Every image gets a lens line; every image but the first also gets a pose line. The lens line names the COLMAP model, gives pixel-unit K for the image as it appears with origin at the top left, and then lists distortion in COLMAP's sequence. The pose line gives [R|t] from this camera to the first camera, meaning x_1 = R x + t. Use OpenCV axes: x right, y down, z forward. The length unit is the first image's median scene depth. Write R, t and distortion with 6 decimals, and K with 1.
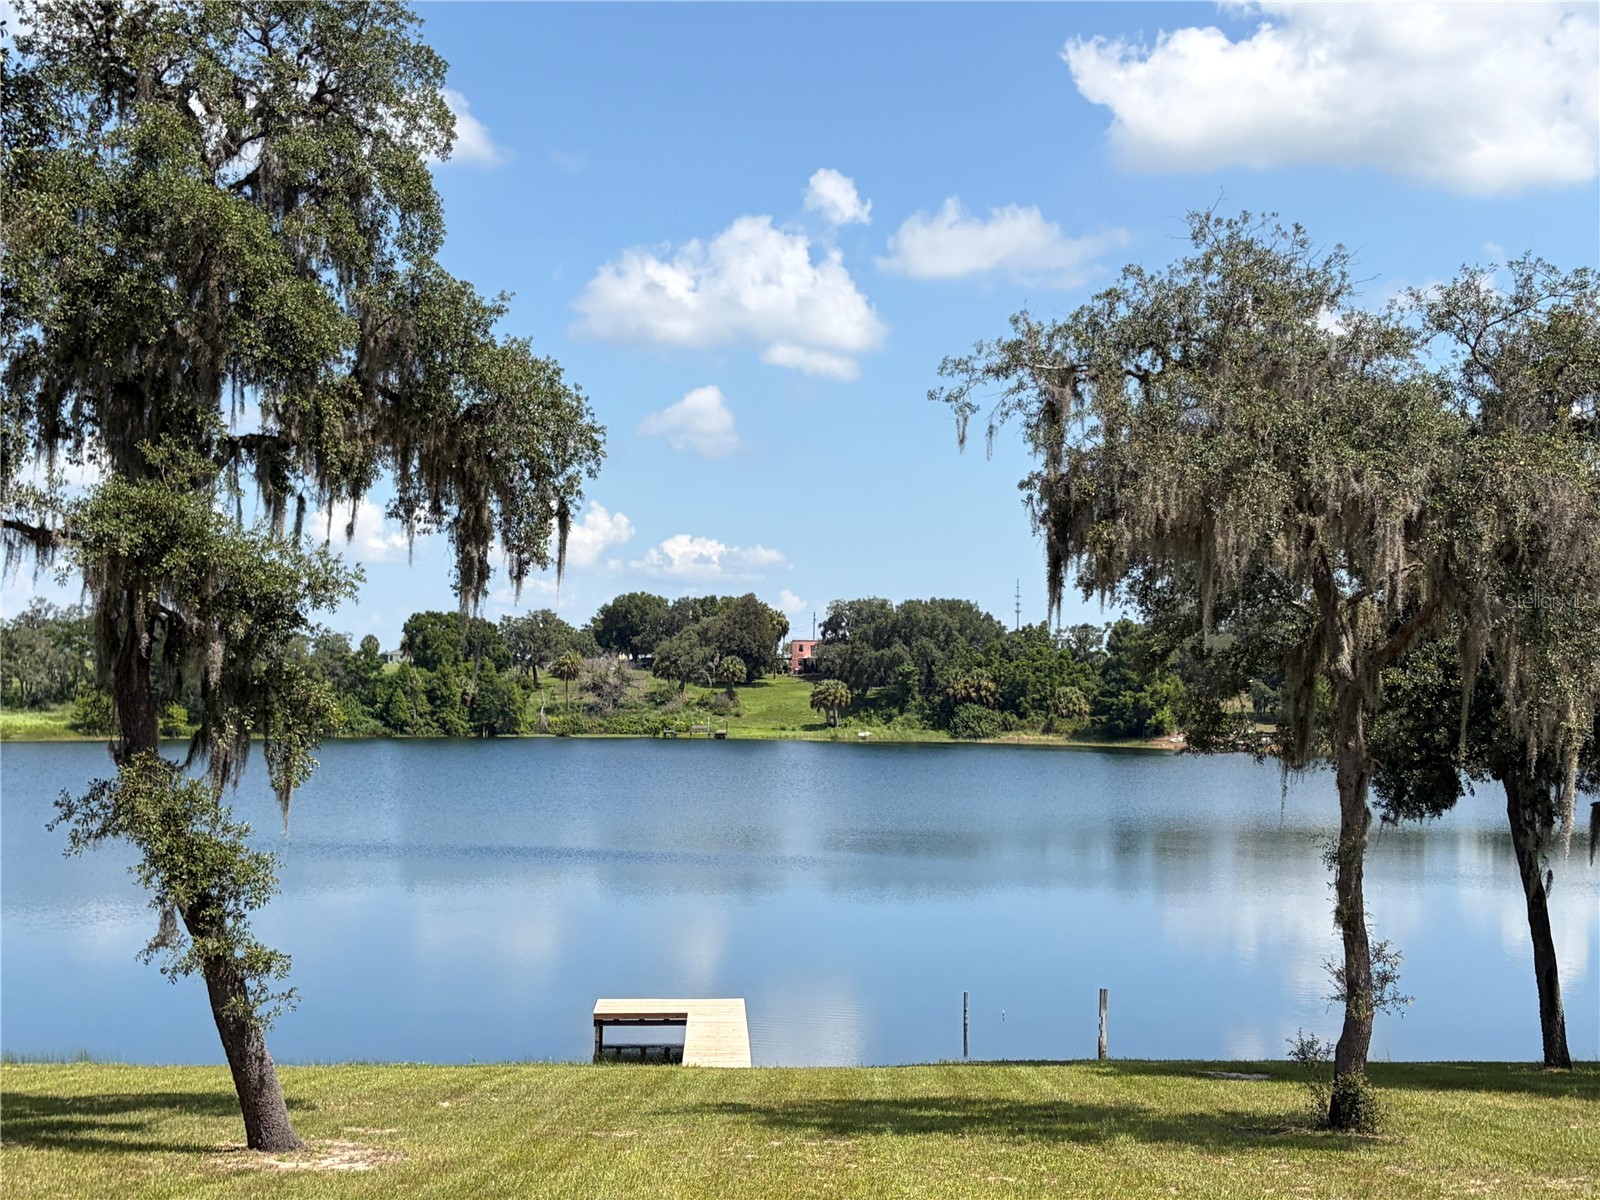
lens RADIAL K [[2324.4, 0, 802.5], [0, 2324.4, 597.6], [0, 0, 1]] dist [0.137616, 0.000000]
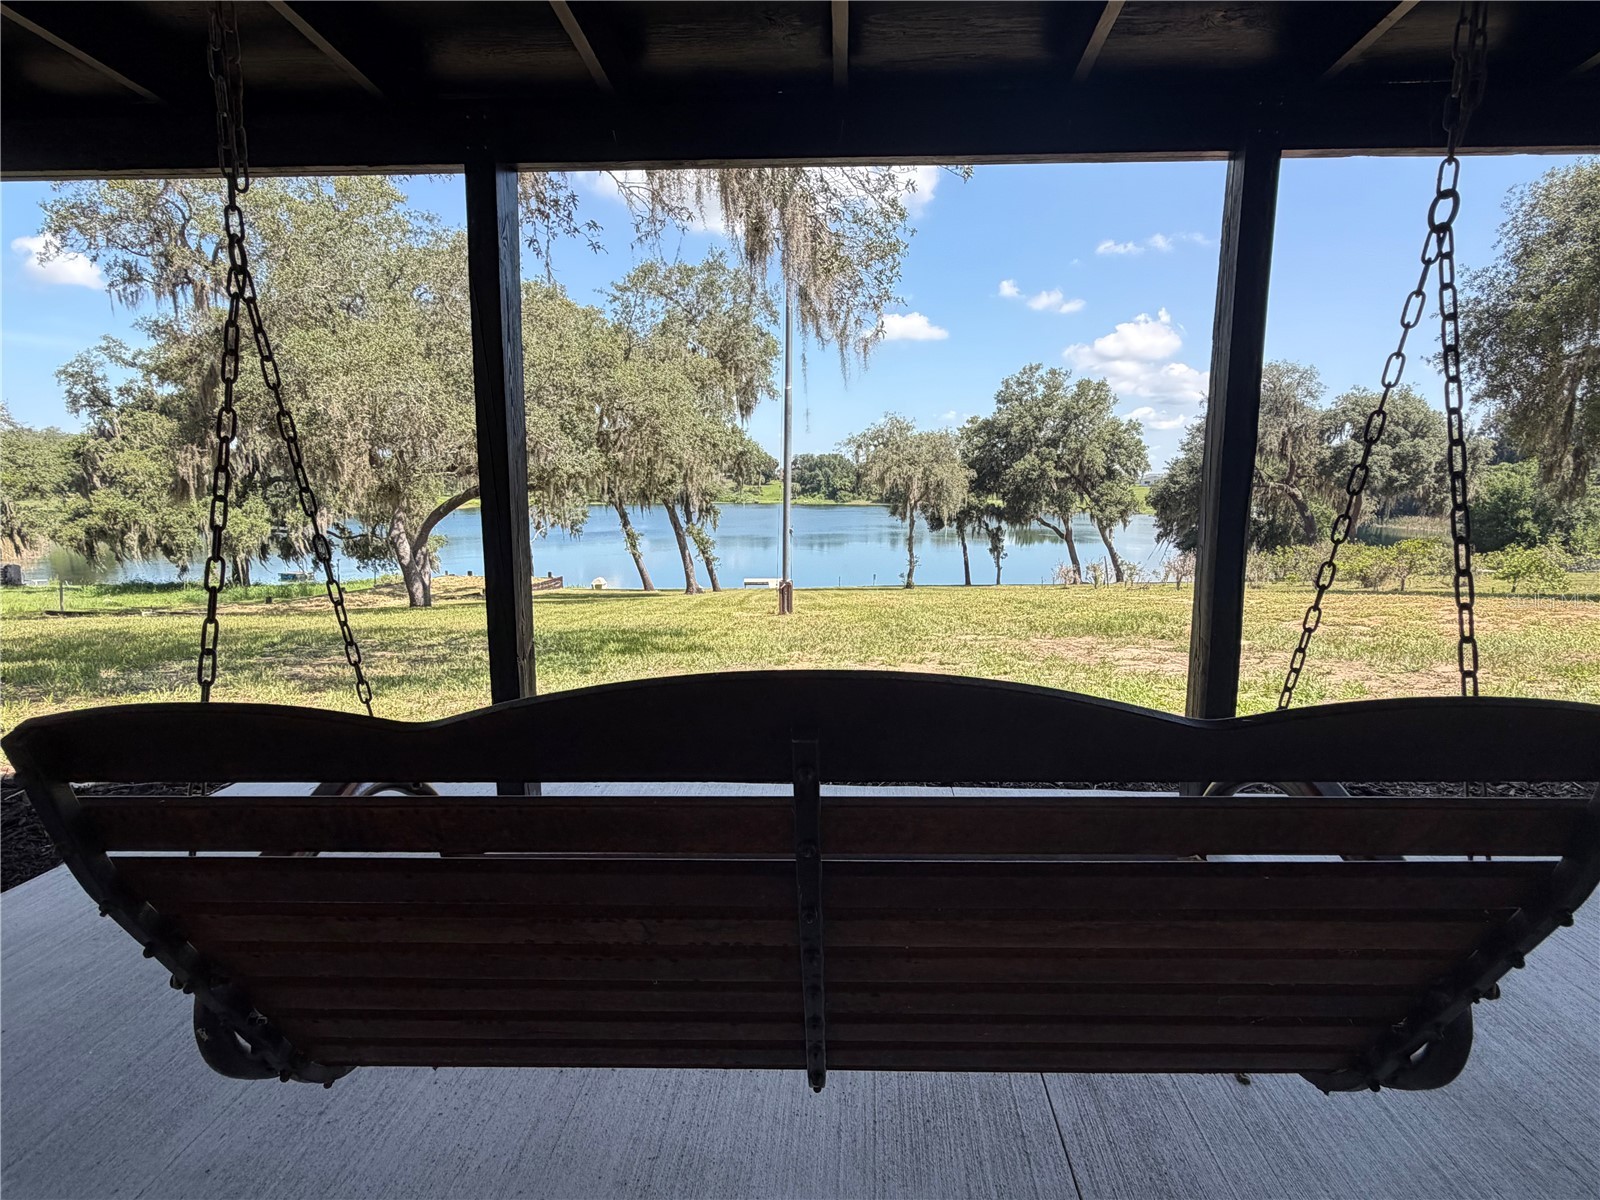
lens RADIAL K [[867.0, 0, 800.5], [0, 867.0, 608.7], [0, 0, 1]] dist [-0.001317, -0.001935]
pose [[0.999683, -0.009129, 0.023473, -0.006769], [0.004640, 0.982801, 0.184611, -0.010175], [-0.024755, -0.184444, 0.982531, -0.098745]]
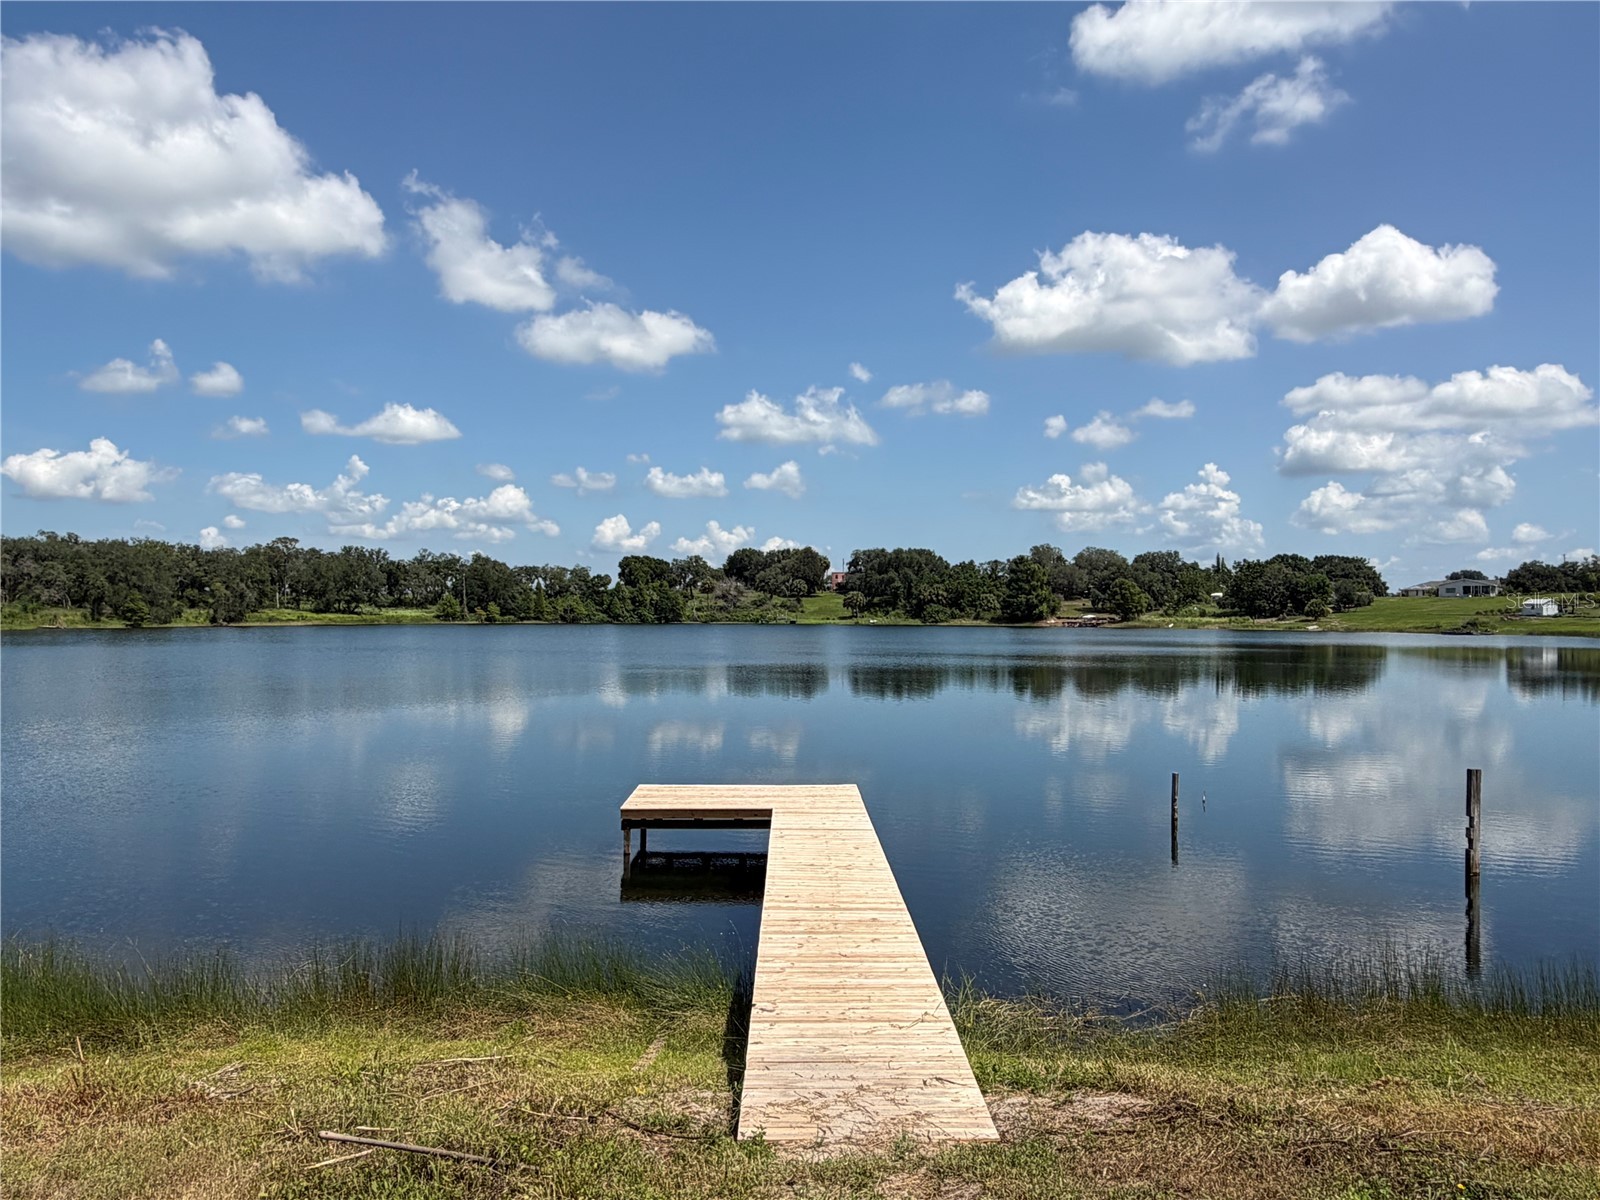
lens RADIAL K [[1189.1, 0, 791.5], [0, 1189.1, 609.0], [0, 0, 1]] dist [0.002660, 0.000792]
pose [[0.999360, -0.005123, -0.035415, -0.003816], [0.006490, 0.999234, 0.038589, 0.013049], [0.035190, -0.038794, 0.998627, 0.079703]]
